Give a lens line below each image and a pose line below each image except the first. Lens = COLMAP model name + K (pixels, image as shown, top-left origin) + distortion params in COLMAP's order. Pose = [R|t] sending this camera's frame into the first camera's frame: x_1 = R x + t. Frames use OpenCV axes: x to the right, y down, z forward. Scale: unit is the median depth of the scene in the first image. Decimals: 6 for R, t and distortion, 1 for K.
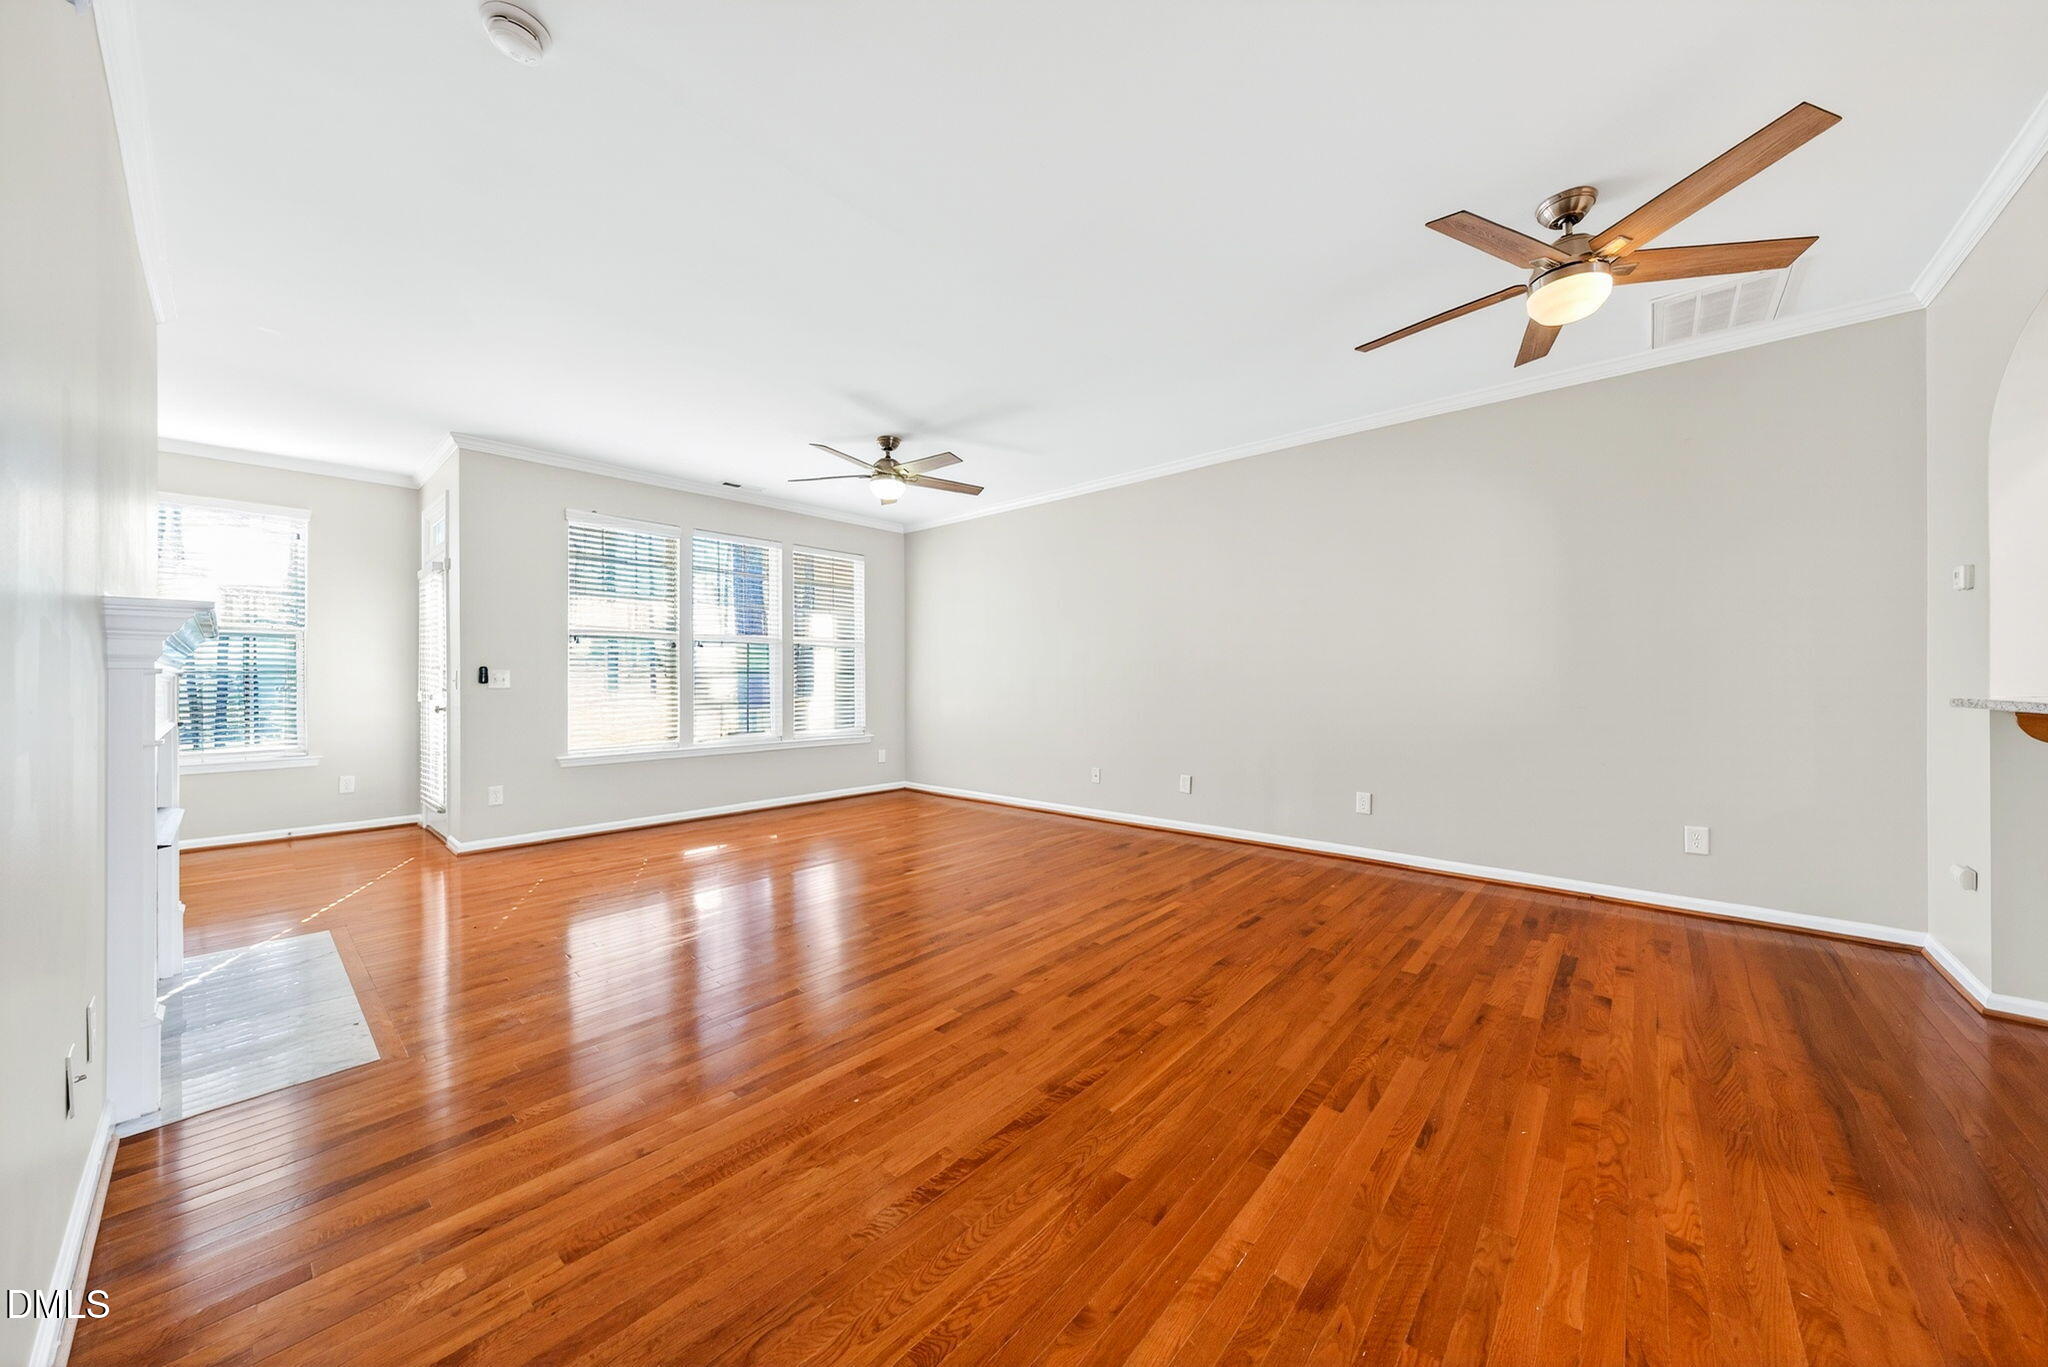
lens RADIAL K [[702.1, 0, 1031.4], [0, 702.1, 673.1], [0, 0, 1]] dist [0.001288, -0.000390]
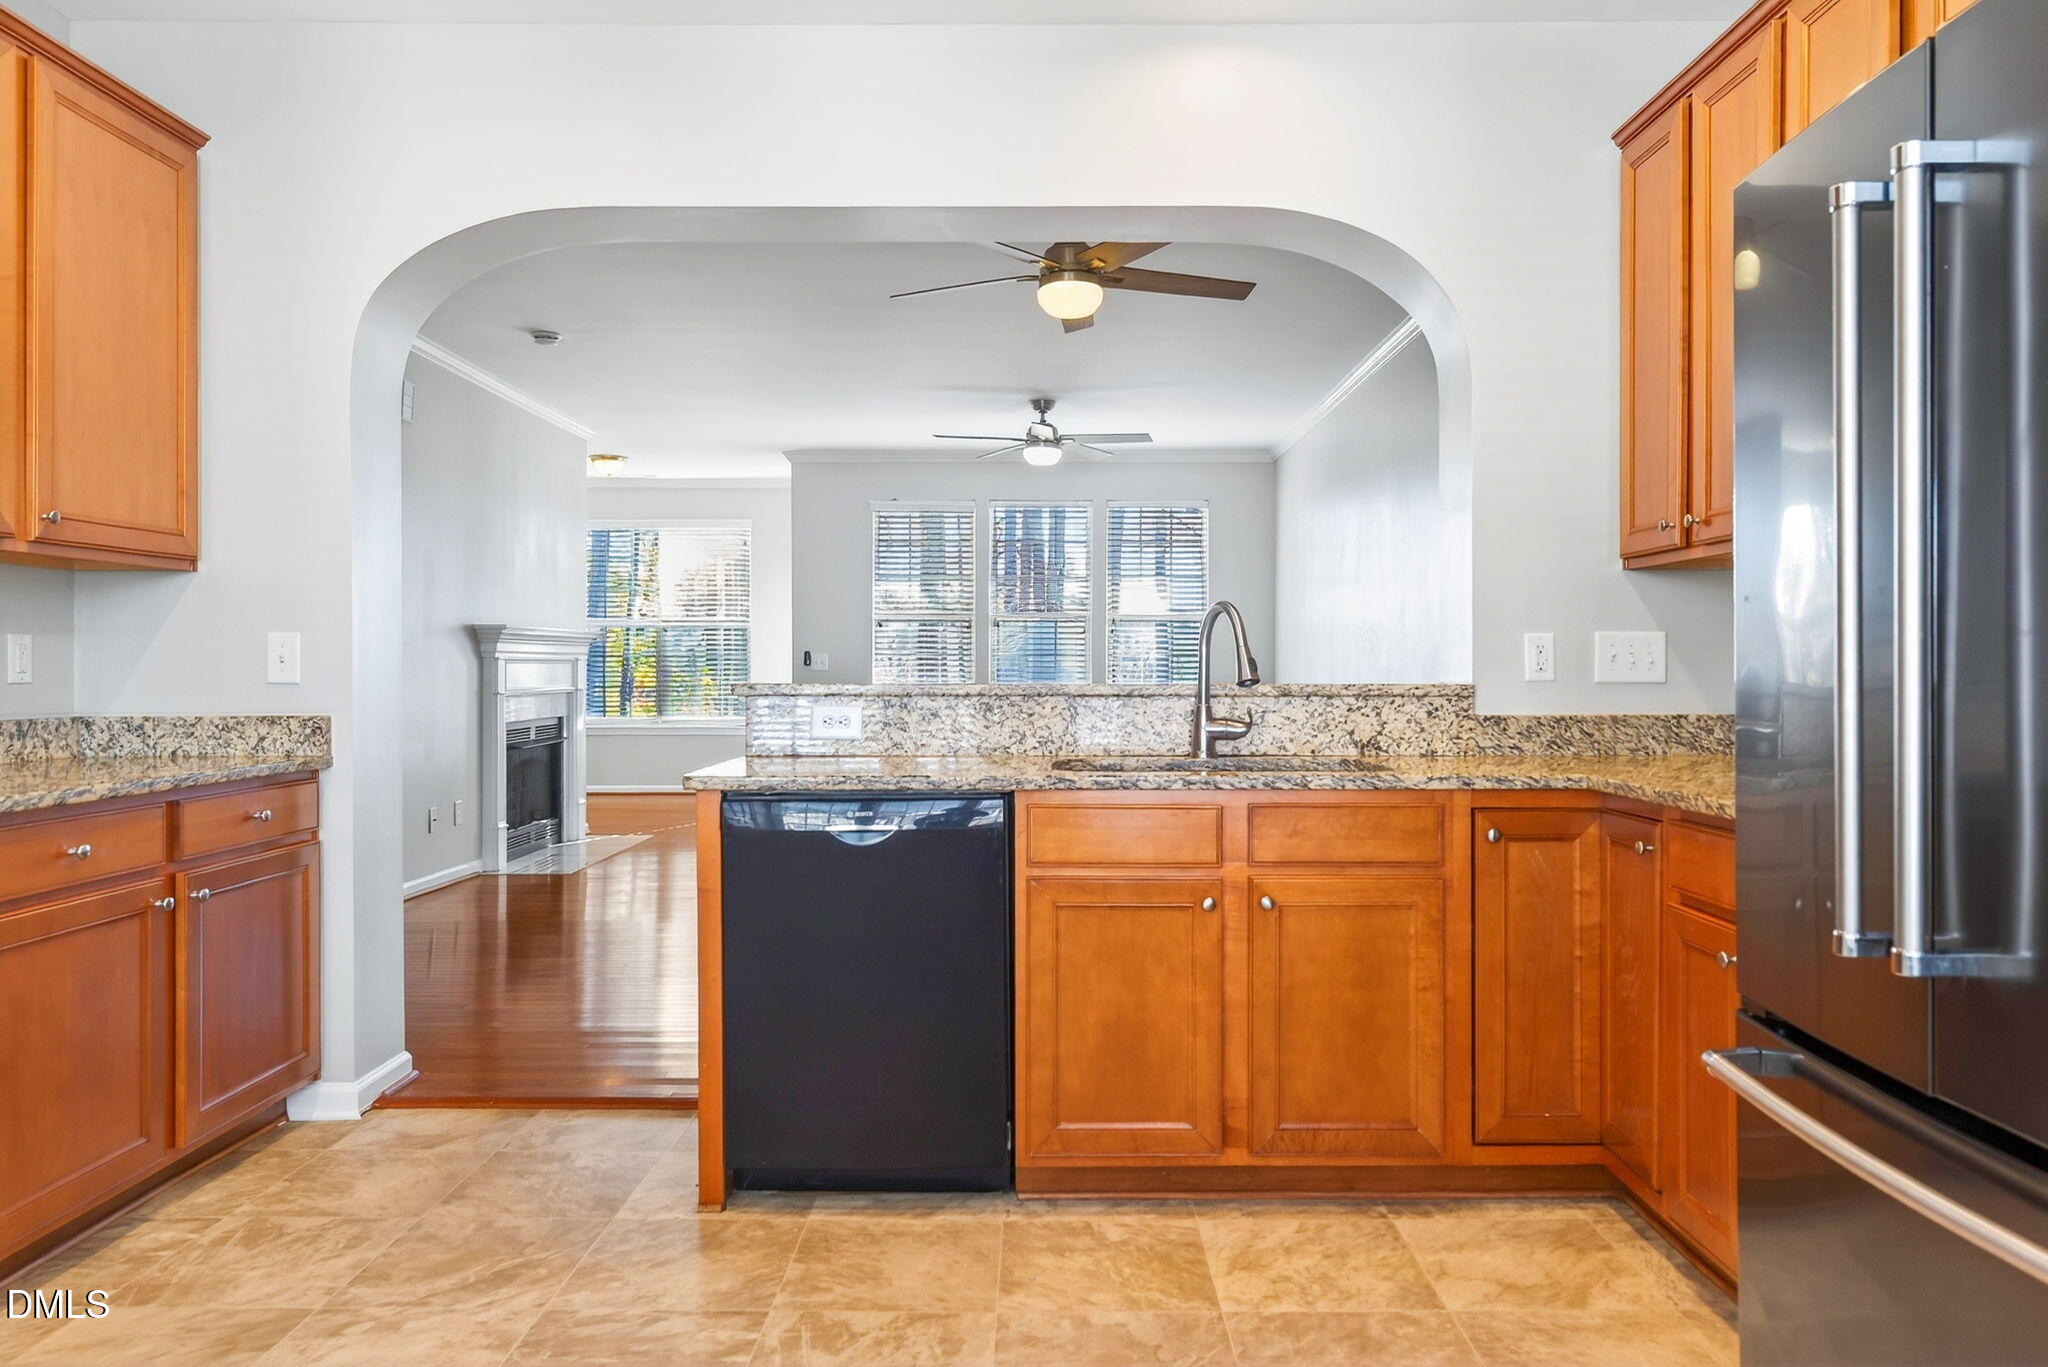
lens RADIAL K [[1365.1, 0, 1029.3], [0, 1365.1, 668.6], [0, 0, 1]] dist [0.005910, 0.003985]
pose [[0.658929, 0.004278, -0.752193, 1.056650], [0.004756, 0.999940, 0.009853, -0.000850], [0.752191, -0.010070, 0.658869, -0.178969]]
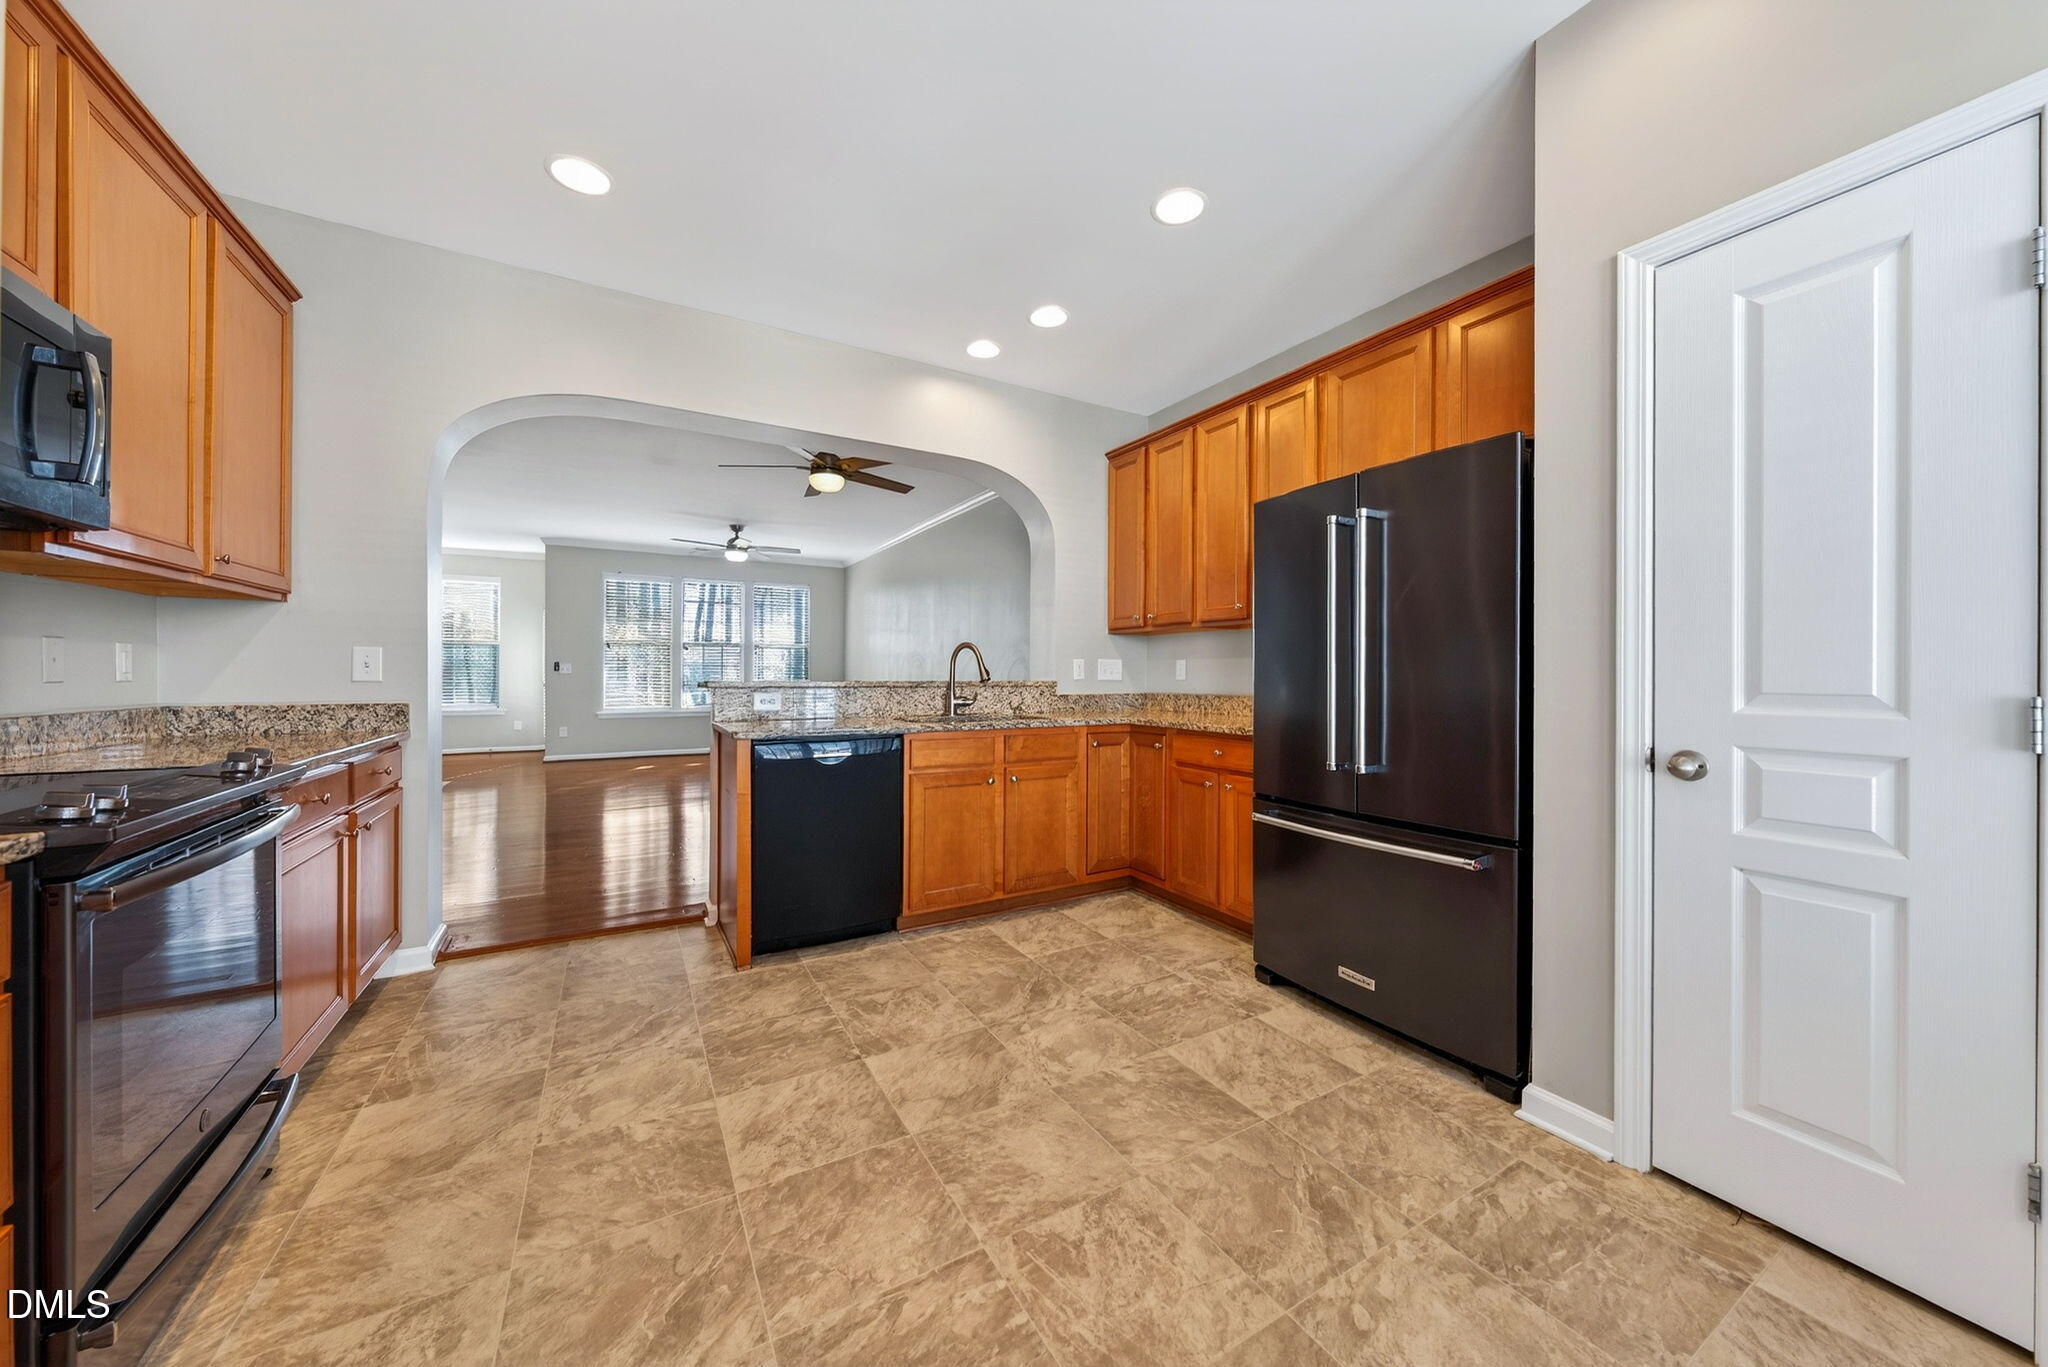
lens RADIAL K [[702.1, 0, 1024.6], [0, 702.1, 670.9], [0, 0, 1]] dist [0.001288, -0.000390]
pose [[0.947095, 0.006629, -0.320885, 0.918704], [-0.005084, 0.999971, 0.005651, -0.001495], [0.320913, -0.003721, 0.947101, -0.337828]]
